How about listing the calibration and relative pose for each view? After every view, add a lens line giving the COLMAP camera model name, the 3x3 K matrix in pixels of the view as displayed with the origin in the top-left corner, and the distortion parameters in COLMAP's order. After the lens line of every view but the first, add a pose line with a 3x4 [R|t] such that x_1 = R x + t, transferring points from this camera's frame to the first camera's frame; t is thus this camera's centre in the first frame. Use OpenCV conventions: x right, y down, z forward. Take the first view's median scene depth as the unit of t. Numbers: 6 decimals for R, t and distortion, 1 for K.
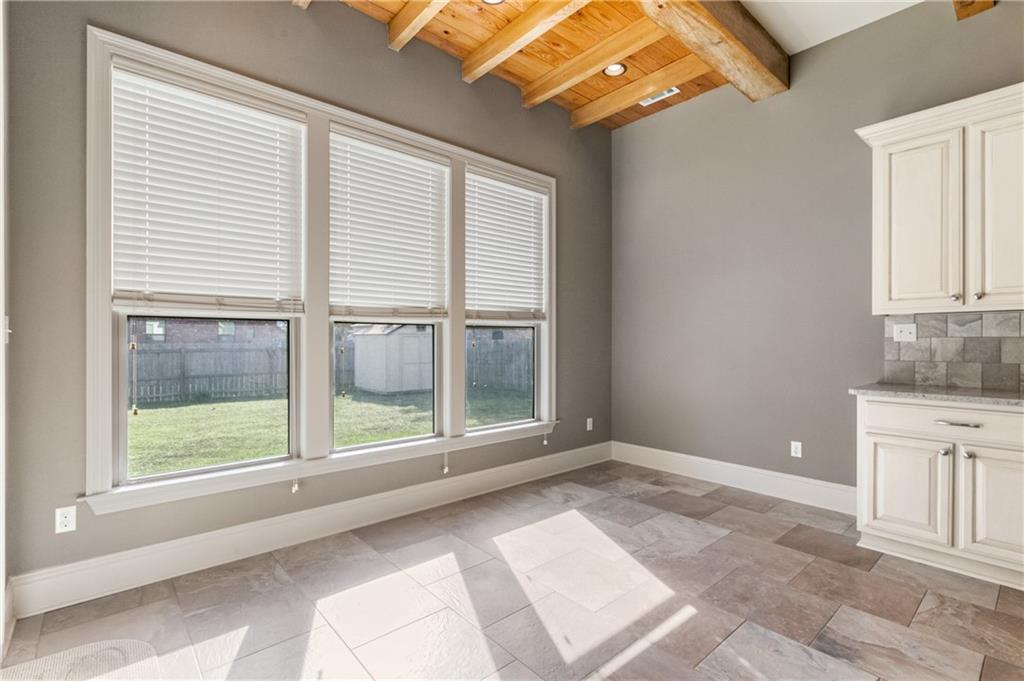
lens RADIAL K [[468.3, 0, 506.5], [0, 468.3, 341.2], [0, 0, 1]] dist [-0.000660, -0.000140]
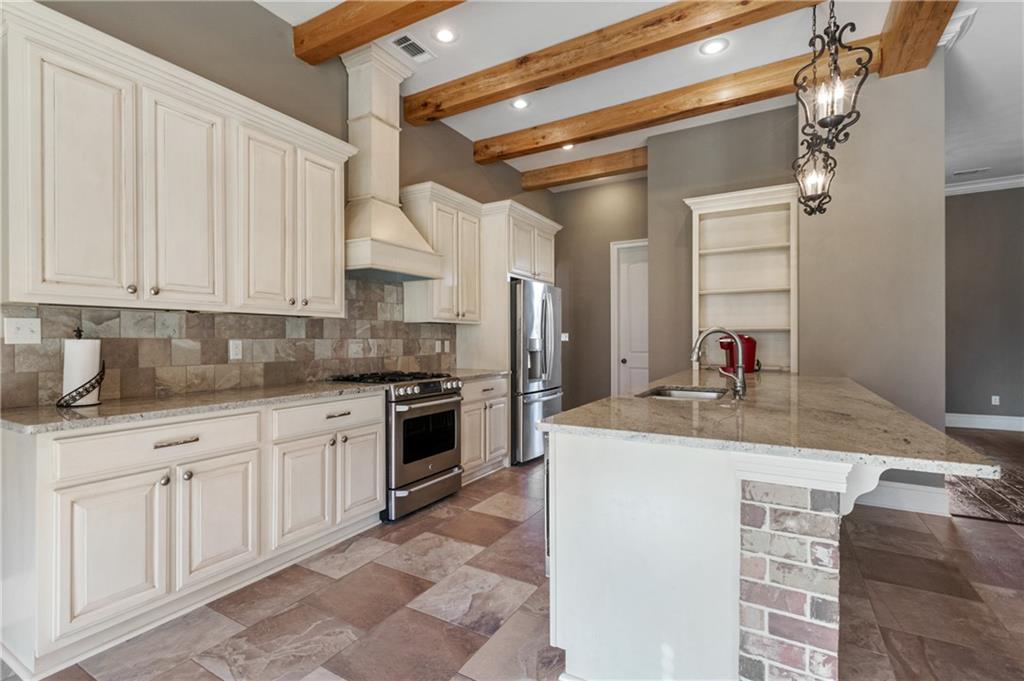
lens RADIAL K [[468.3, 0, 506.5], [0, 468.3, 341.2], [0, 0, 1]] dist [-0.000660, -0.000140]
pose [[-0.323518, -0.001636, 0.946220, -0.015403], [0.002150, 0.999995, 0.002464, -0.003947], [-0.946219, 0.002831, -0.323513, 0.628803]]
